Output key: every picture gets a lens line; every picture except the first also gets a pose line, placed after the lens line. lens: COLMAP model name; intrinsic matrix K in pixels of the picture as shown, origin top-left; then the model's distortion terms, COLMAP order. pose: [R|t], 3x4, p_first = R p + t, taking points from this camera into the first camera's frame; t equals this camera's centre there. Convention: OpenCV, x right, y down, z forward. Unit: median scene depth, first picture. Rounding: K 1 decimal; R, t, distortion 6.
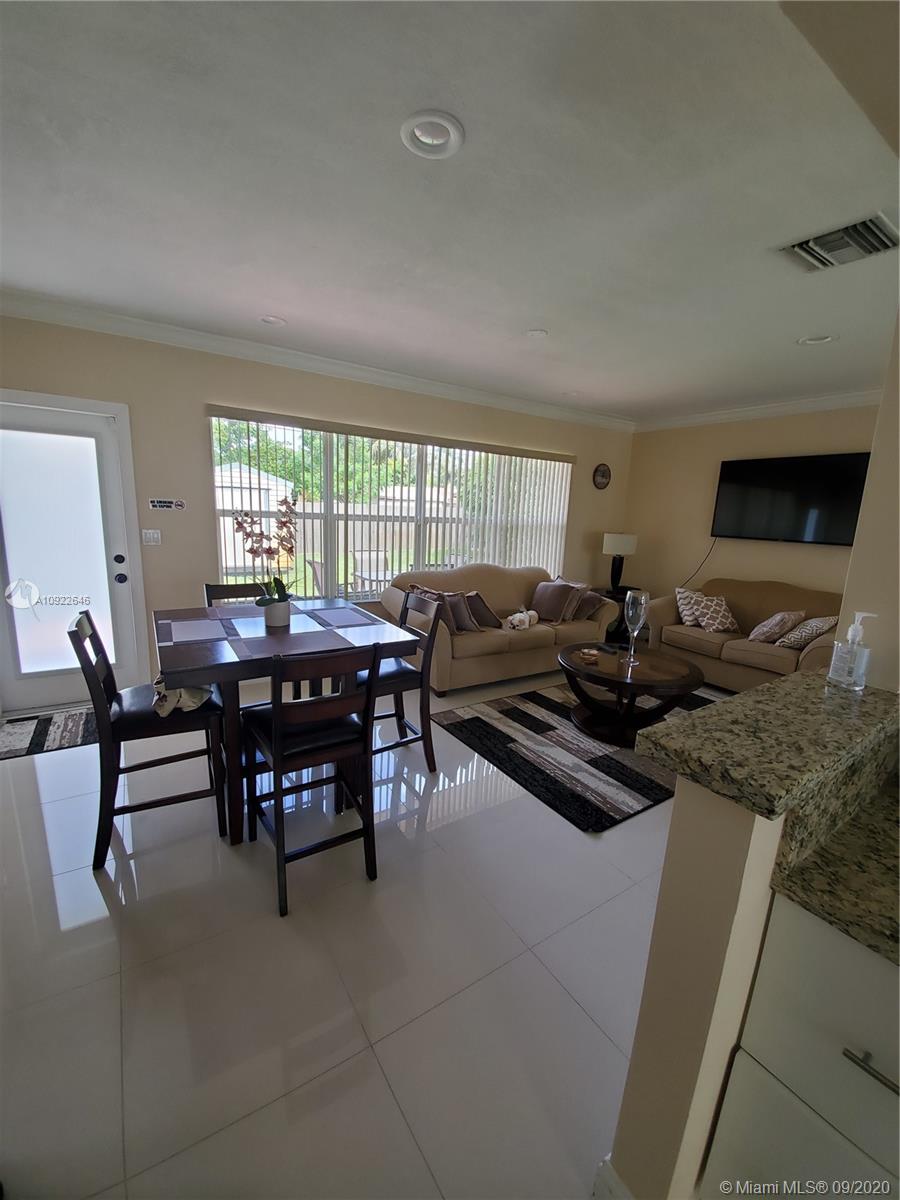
lens RADIAL K [[477.5, 0, 450.0], [0, 477.5, 600.0], [0, 0, 1]] dist [0.001265, 0.000037]
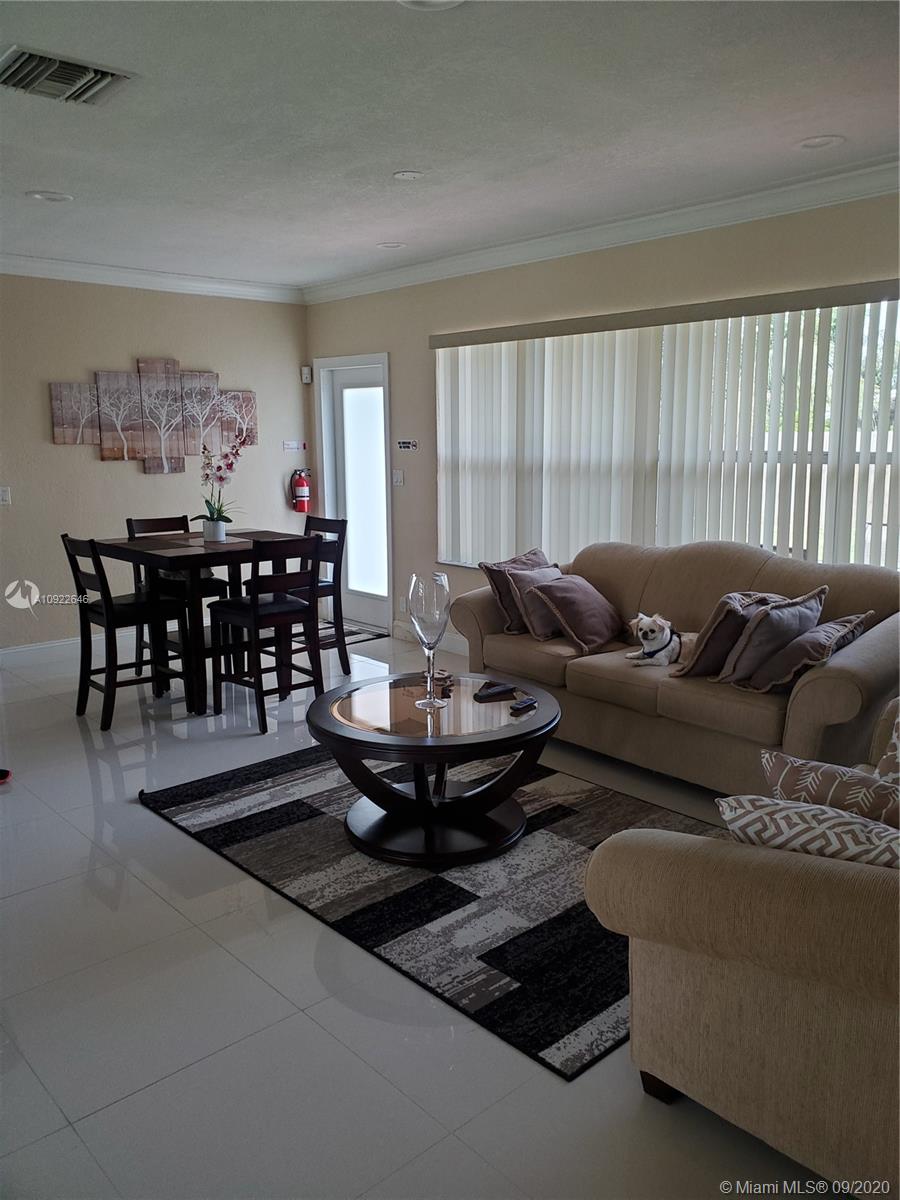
lens RADIAL K [[918.1, 0, 450.0], [0, 918.1, 600.0], [0, 0, 1]] dist [-0.001158, -0.000846]
pose [[0.162805, 0.123487, -0.978900, 1.318600], [-0.173306, 0.980291, 0.094839, -0.081645], [0.971318, 0.154209, 0.180998, 0.793257]]
